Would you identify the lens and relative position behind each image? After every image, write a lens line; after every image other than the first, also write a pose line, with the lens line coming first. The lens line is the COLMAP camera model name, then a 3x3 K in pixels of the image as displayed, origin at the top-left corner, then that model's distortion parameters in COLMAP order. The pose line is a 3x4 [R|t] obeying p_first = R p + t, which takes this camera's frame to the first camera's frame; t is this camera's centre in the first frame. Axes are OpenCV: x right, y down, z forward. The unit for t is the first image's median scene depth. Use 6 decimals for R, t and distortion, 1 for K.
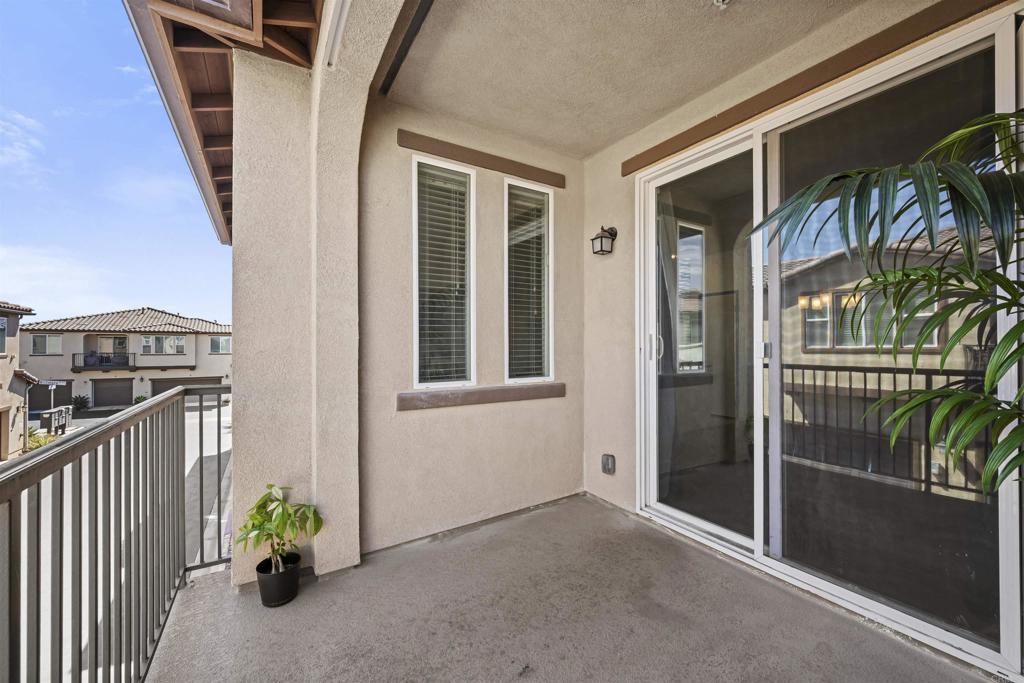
lens RADIAL K [[401.4, 0, 513.3], [0, 401.4, 346.9], [0, 0, 1]] dist [0.002266, -0.000033]
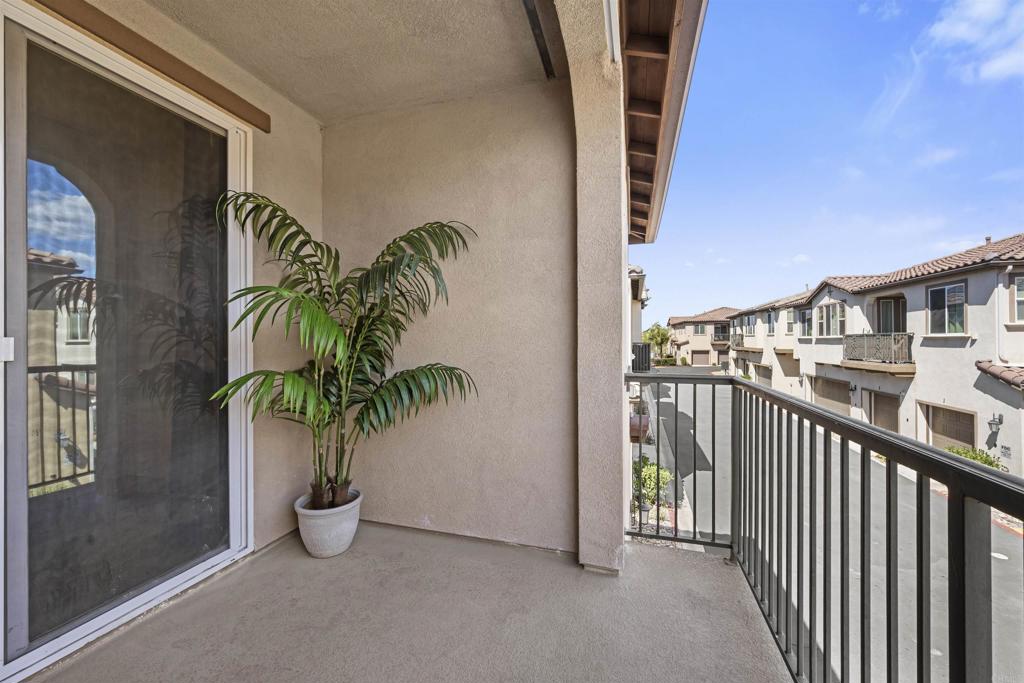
lens RADIAL K [[401.4, 0, 511.5], [0, 401.4, 340.2], [0, 0, 1]] dist [0.002266, -0.000033]
pose [[-0.660289, 0.005883, 0.750988, -0.501834], [0.004227, 0.999983, -0.004117, 0.001772], [-0.750999, 0.000456, -0.660303, 1.005082]]
